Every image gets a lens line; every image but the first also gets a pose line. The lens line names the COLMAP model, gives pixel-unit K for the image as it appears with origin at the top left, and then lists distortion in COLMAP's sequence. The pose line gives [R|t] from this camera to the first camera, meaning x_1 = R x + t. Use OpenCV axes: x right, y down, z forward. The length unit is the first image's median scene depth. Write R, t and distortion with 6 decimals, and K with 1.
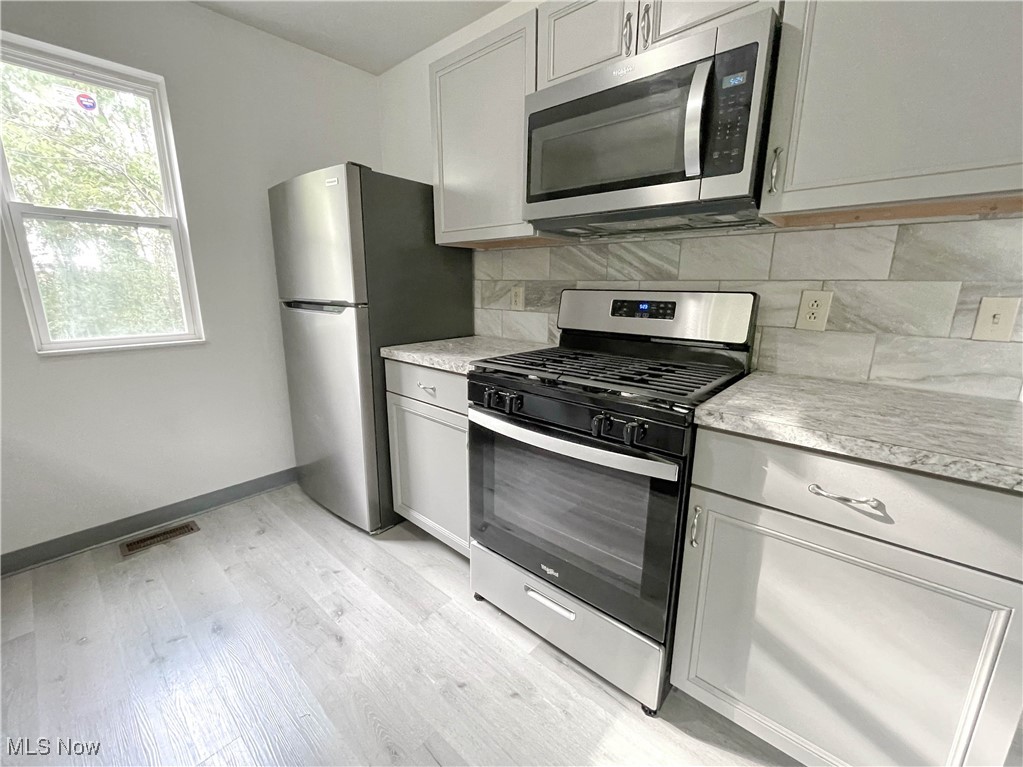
lens RADIAL K [[420.2, 0, 507.8], [0, 420.2, 383.5], [0, 0, 1]] dist [-0.001495, -0.000350]
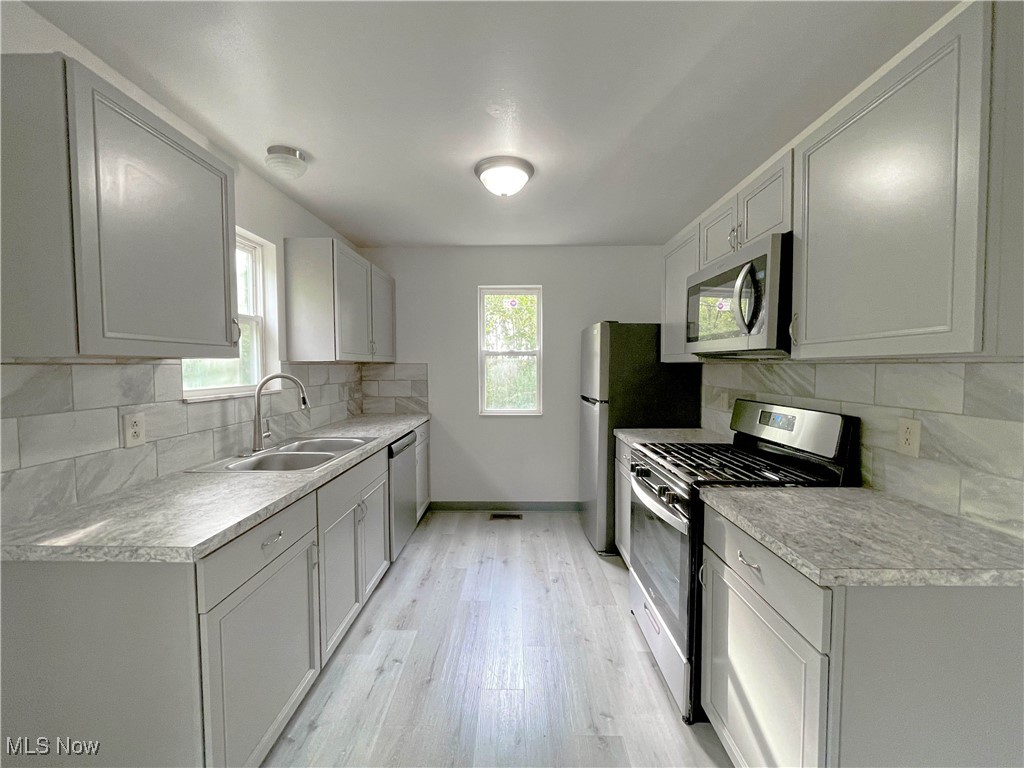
lens RADIAL K [[420.7, 0, 514.3], [0, 420.7, 384.8], [0, 0, 1]] dist [-0.001495, -0.000350]
pose [[0.649682, 0.028133, -0.759685, 0.710773], [-0.165688, 0.980531, -0.105384, -0.022528], [0.741930, 0.194337, 0.641695, -0.341767]]
